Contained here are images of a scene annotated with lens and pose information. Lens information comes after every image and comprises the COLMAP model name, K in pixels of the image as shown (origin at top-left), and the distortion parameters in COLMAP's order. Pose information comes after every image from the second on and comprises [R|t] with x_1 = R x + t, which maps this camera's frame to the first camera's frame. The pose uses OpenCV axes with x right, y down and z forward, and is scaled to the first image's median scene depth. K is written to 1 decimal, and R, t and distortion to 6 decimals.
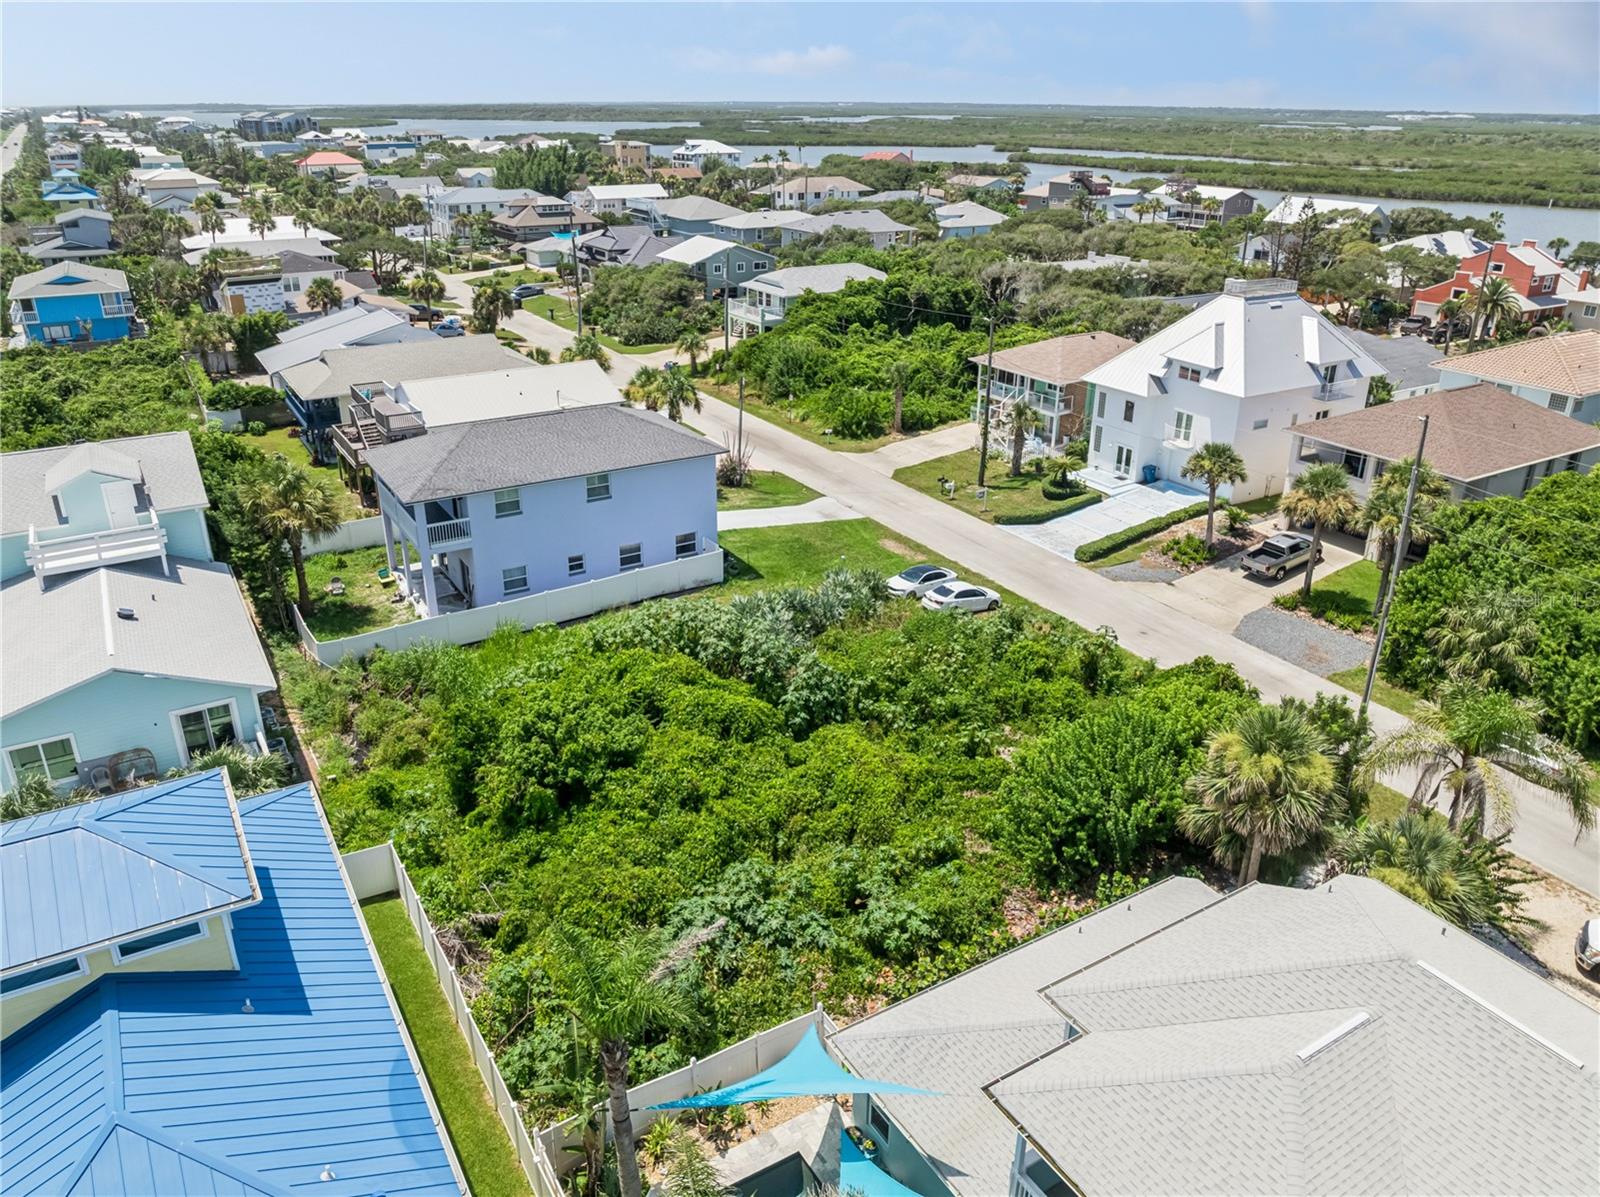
lens RADIAL K [[1130.6, 0, 800.0], [0, 1130.6, 598.5], [0, 0, 1]] dist [-0.038744, 0.005437]
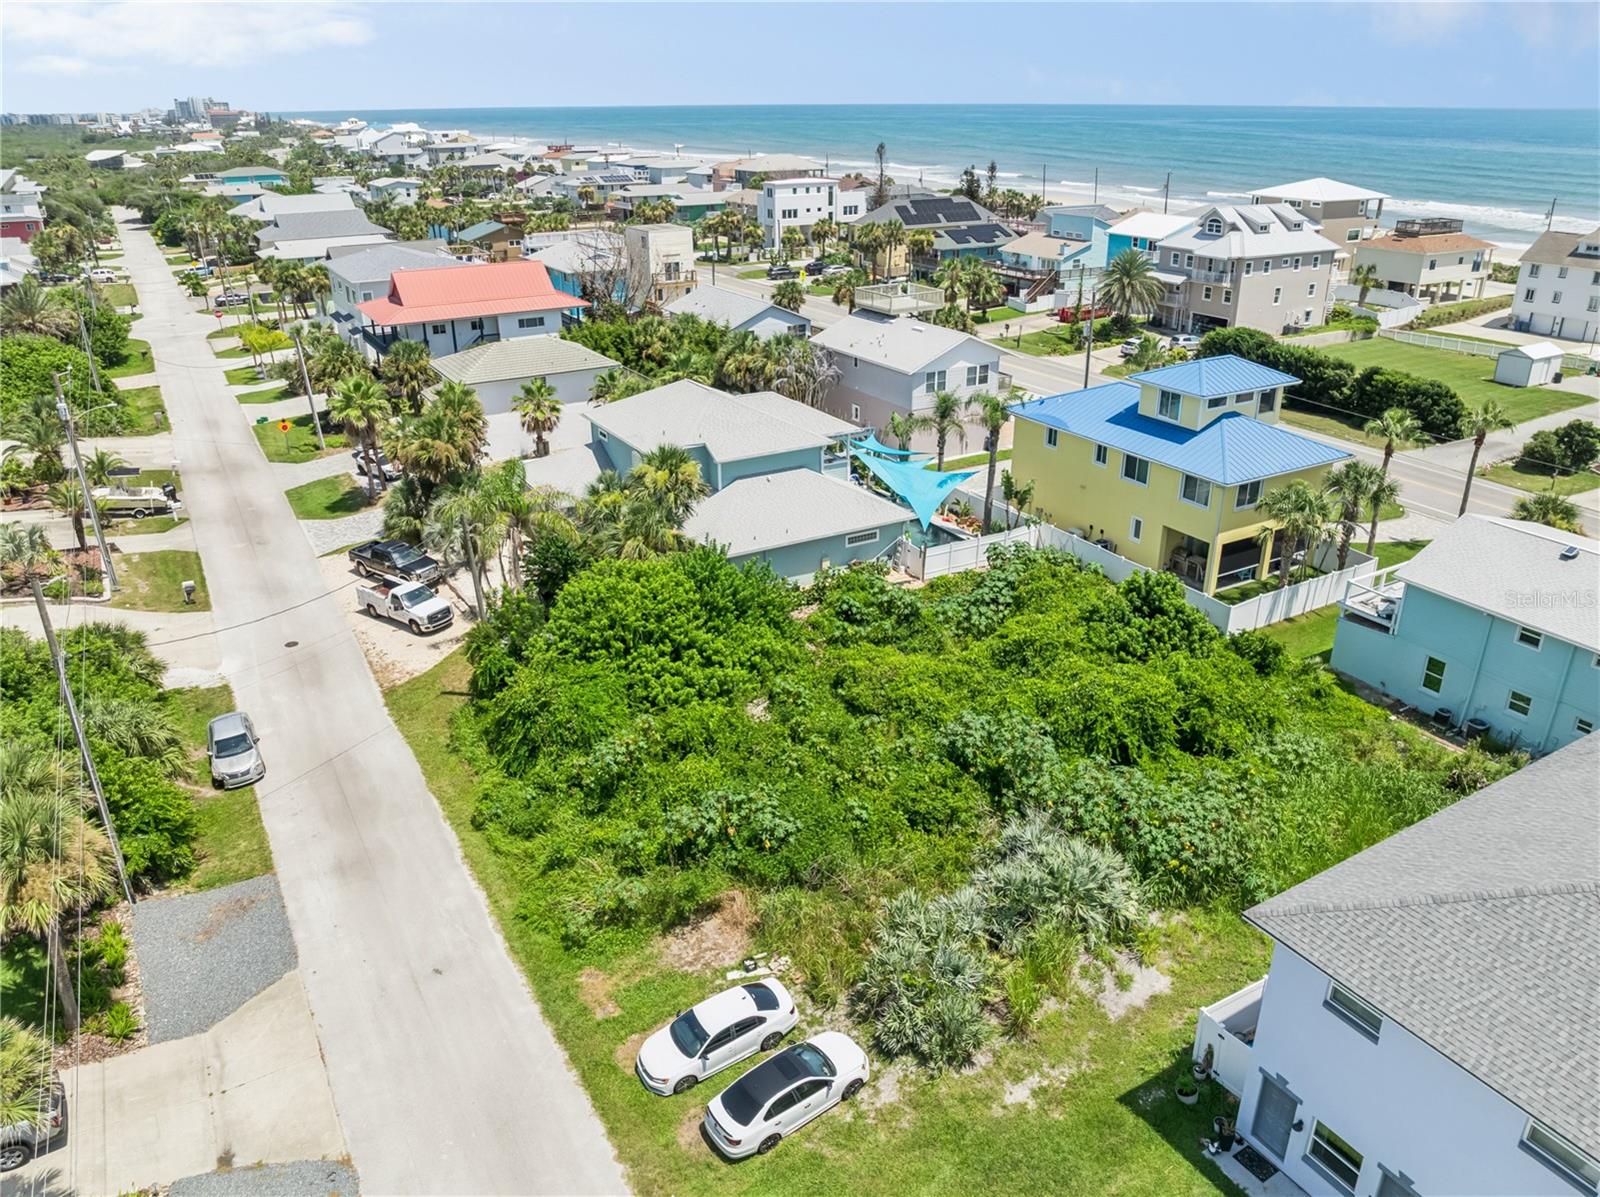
lens RADIAL K [[1138.2, 0, 800.0], [0, 1138.2, 598.5], [0, 0, 1]] dist [-0.046595, 0.030097]
pose [[-0.999784, -0.010182, 0.018142, 0.078264], [0.006551, 0.673588, 0.739078, -0.423877], [-0.019745, 0.739037, -0.673375, 0.965490]]
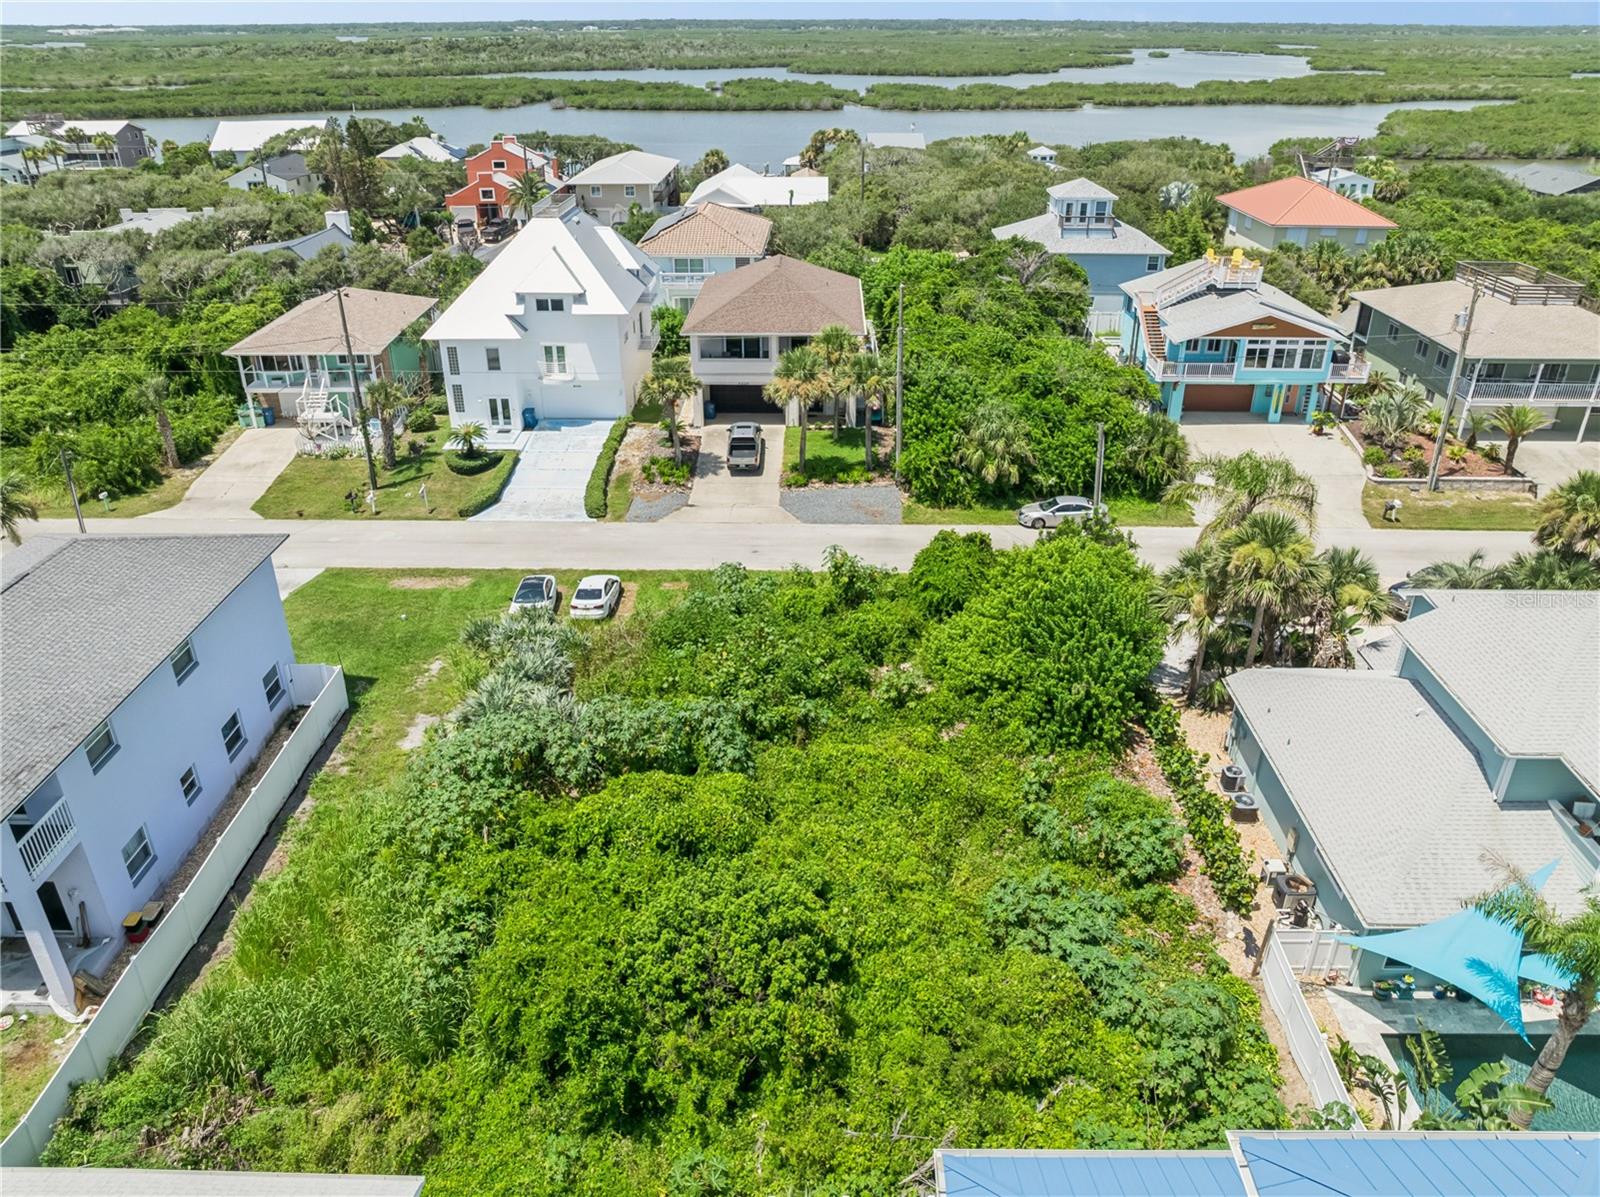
lens RADIAL K [[1130.6, 0, 800.0], [0, 1130.6, 598.5], [0, 0, 1]] dist [-0.038744, 0.005437]
pose [[0.538527, -0.394005, 0.744815, -0.343791], [0.344637, 0.909616, 0.232000, -0.117777], [-0.768904, 0.131752, 0.625641, 0.259437]]
